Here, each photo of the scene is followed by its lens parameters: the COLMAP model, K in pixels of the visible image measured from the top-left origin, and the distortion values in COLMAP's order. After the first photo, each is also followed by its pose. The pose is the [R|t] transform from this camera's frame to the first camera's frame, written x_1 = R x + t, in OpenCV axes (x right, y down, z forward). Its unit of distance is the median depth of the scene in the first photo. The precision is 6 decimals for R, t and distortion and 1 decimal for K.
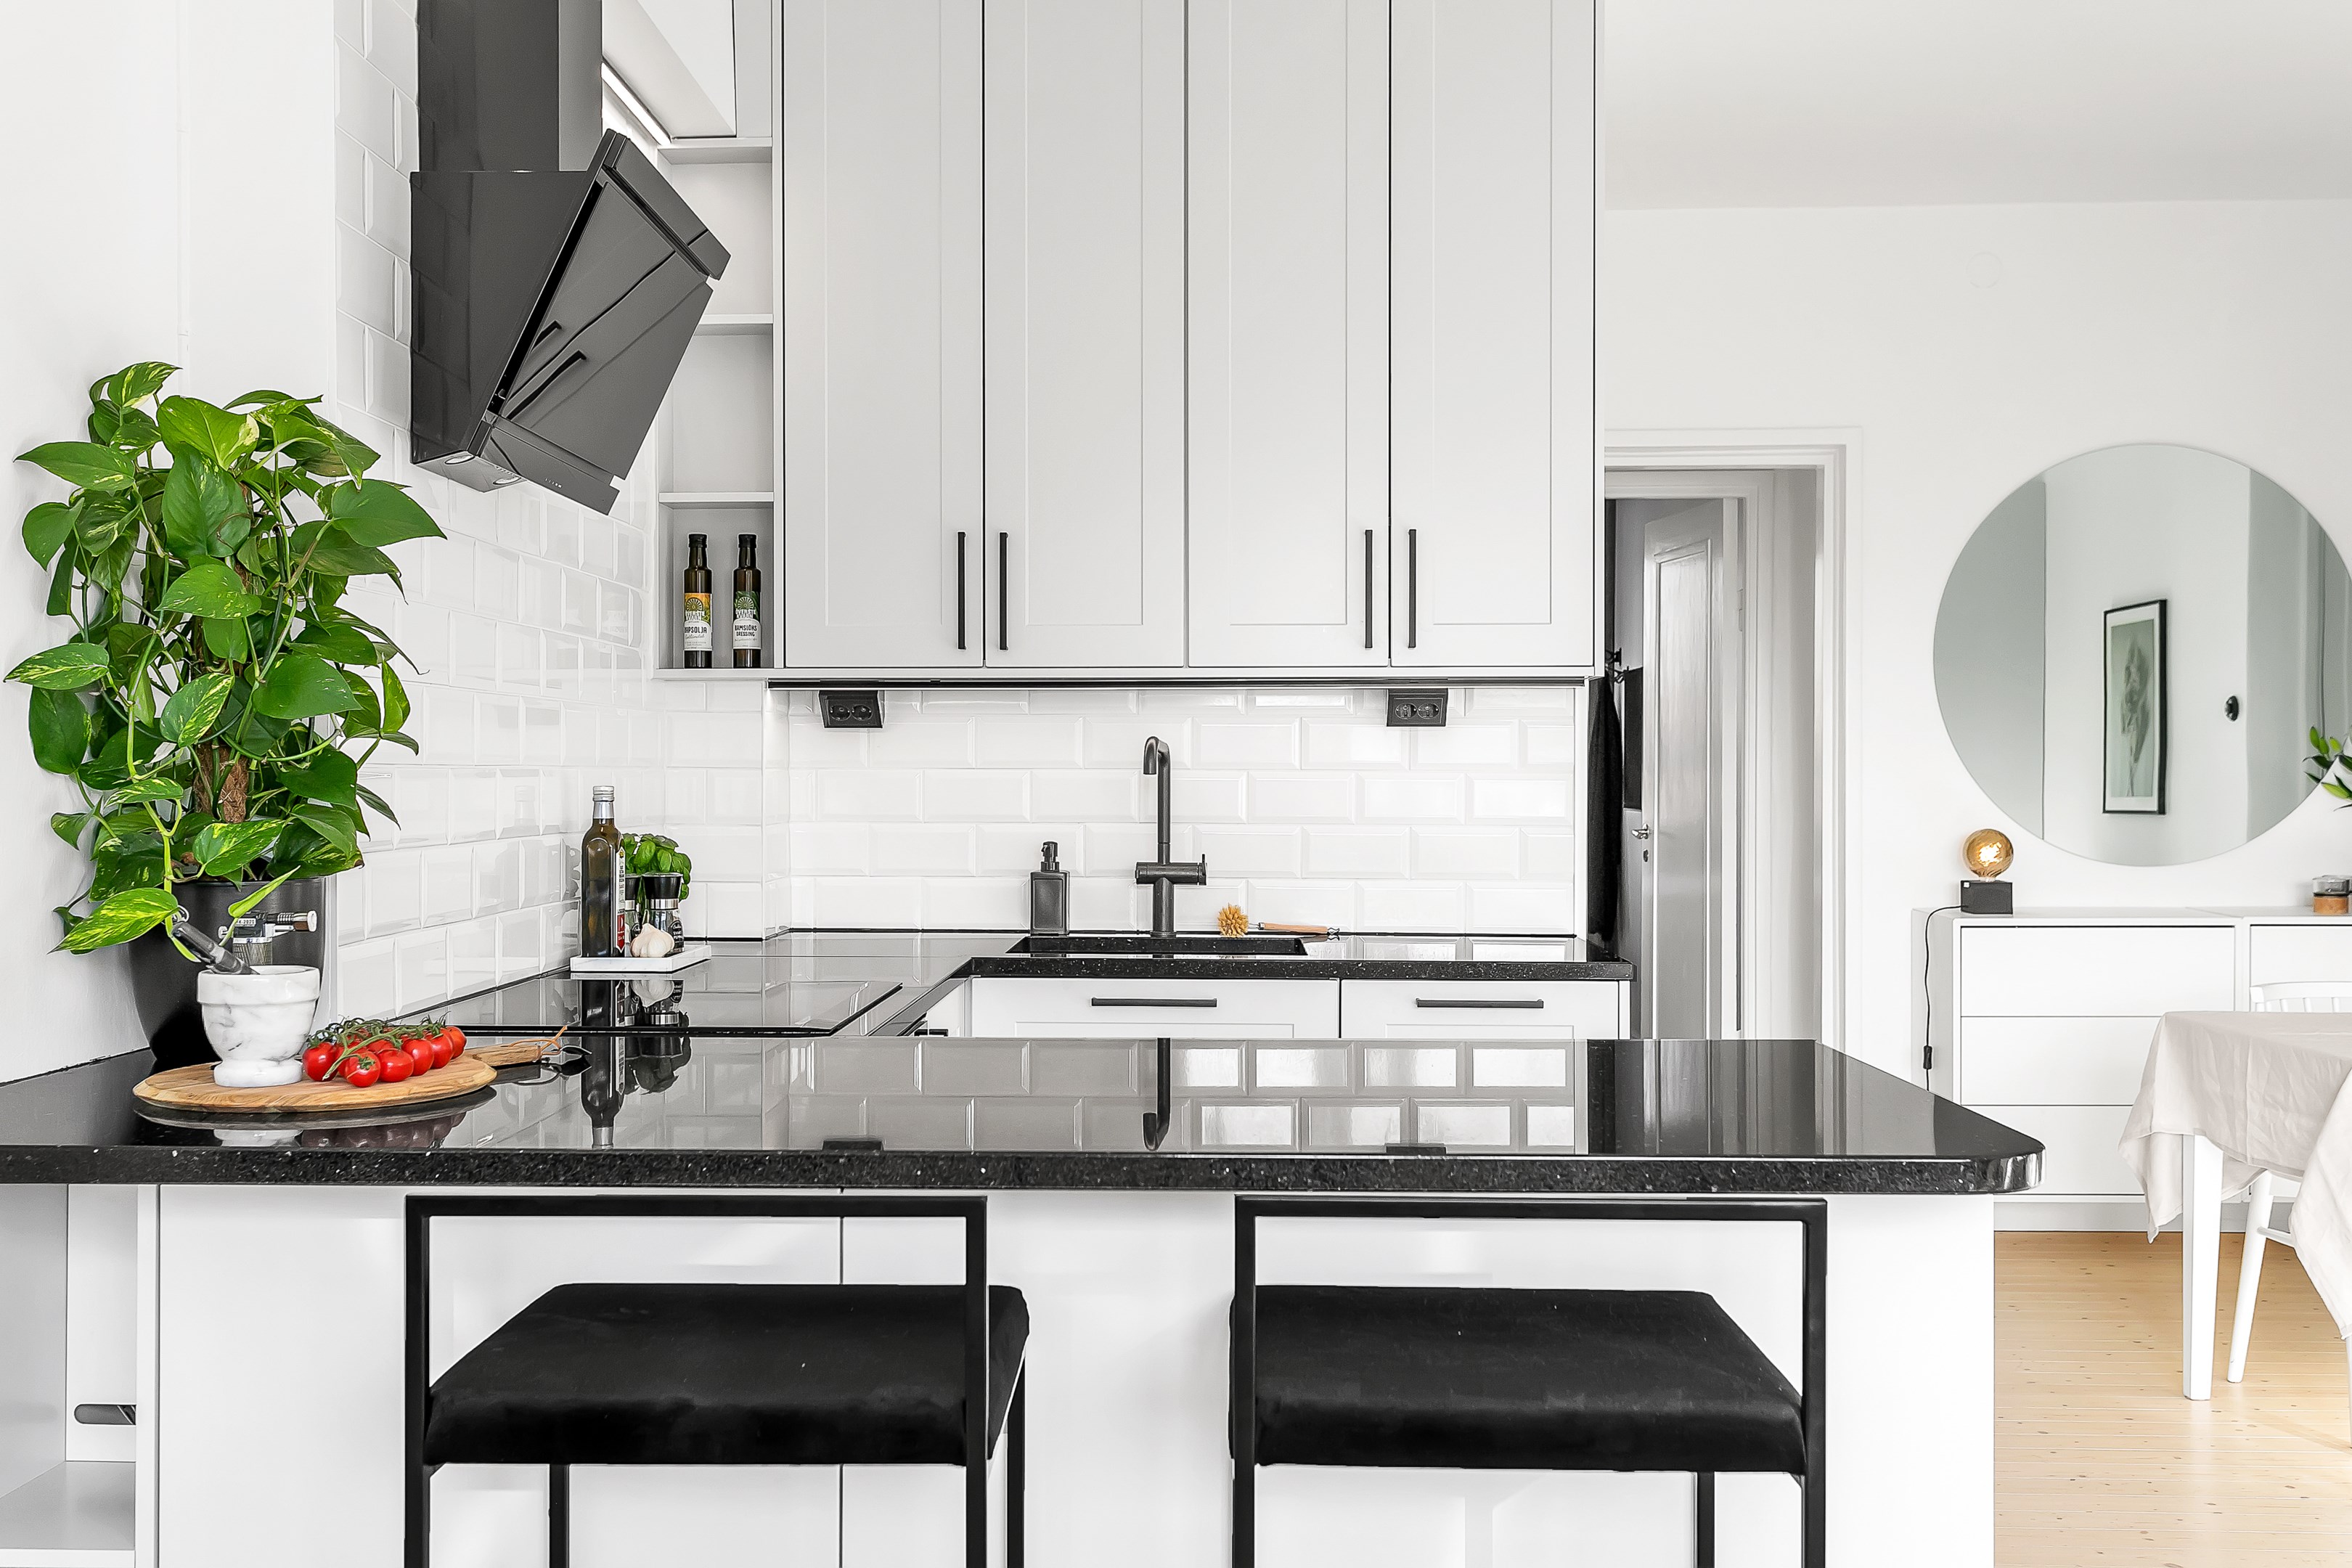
lens RADIAL K [[2294.6, 0, 1176.0], [0, 2294.6, 784.0], [0, 0, 1]] dist [-0.001902, 0.015655]
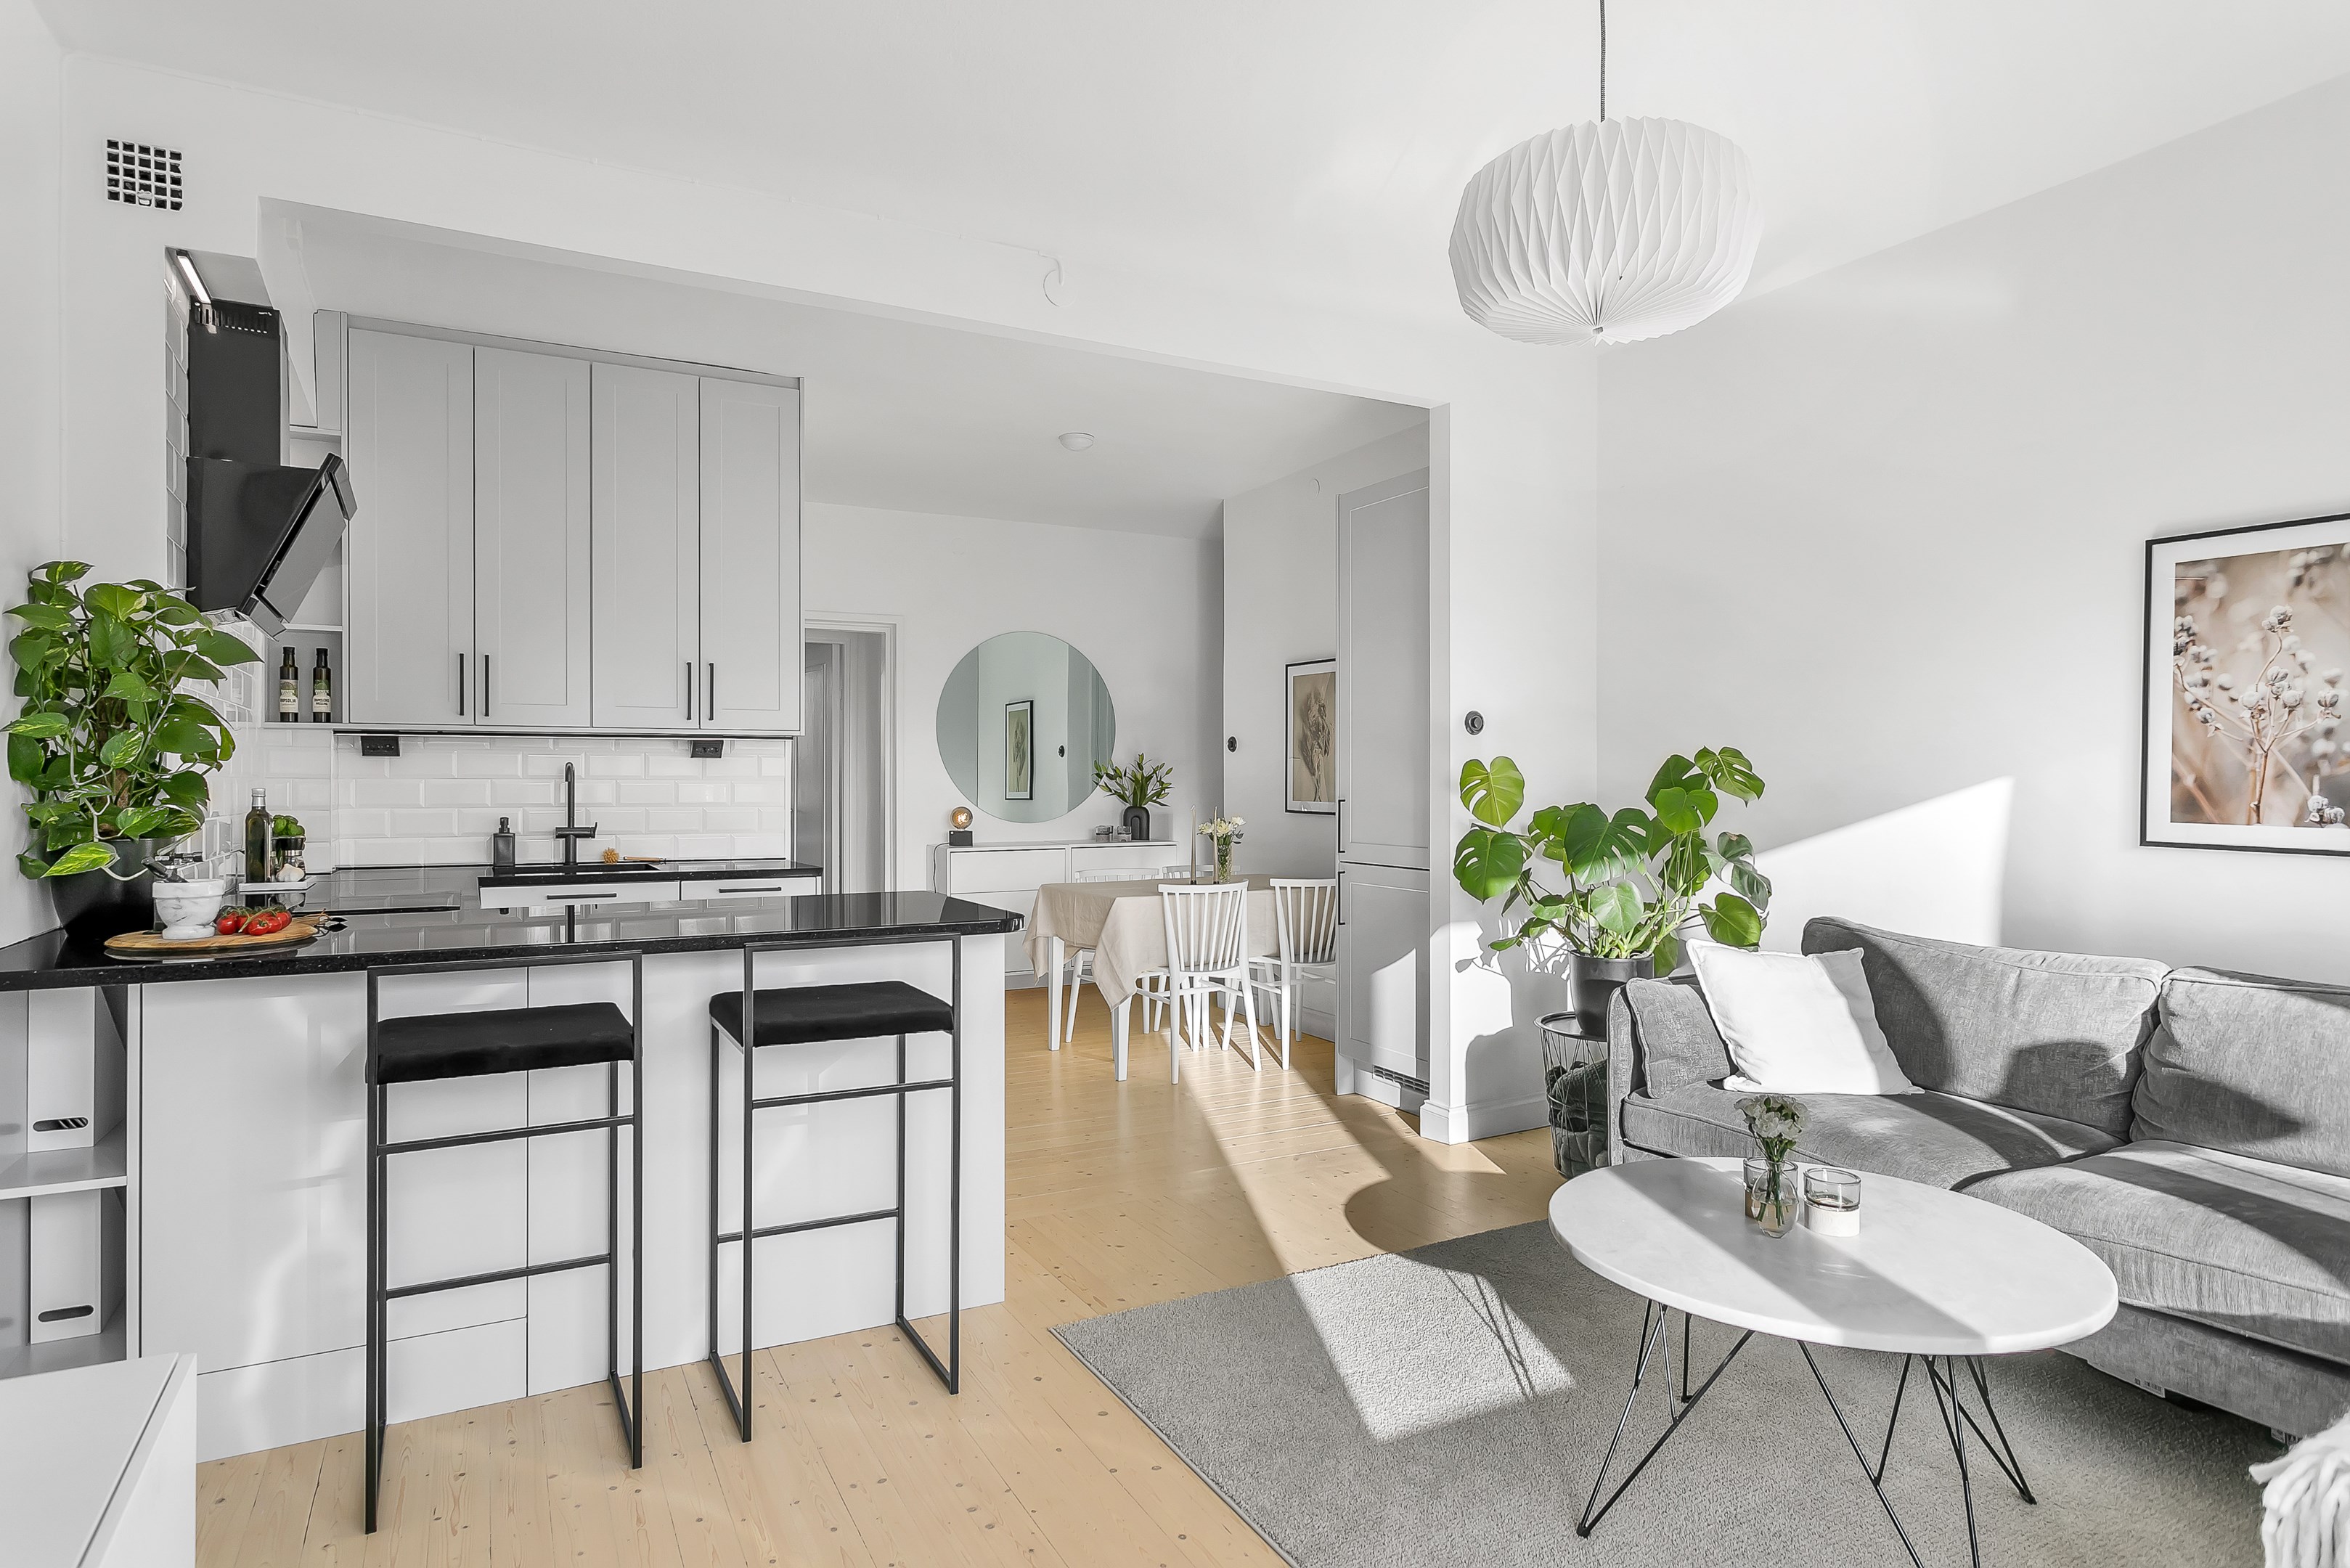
lens RADIAL K [[1300.4, 0, 1175.0], [0, 1300.4, 784.0], [0, 0, 1]] dist [0.001204, 0.000207]
pose [[0.863195, -0.001105, 0.504870, -0.124987], [0.002022, 0.999997, -0.001269, 0.000210], [-0.504867, 0.002116, 0.863194, -0.217978]]
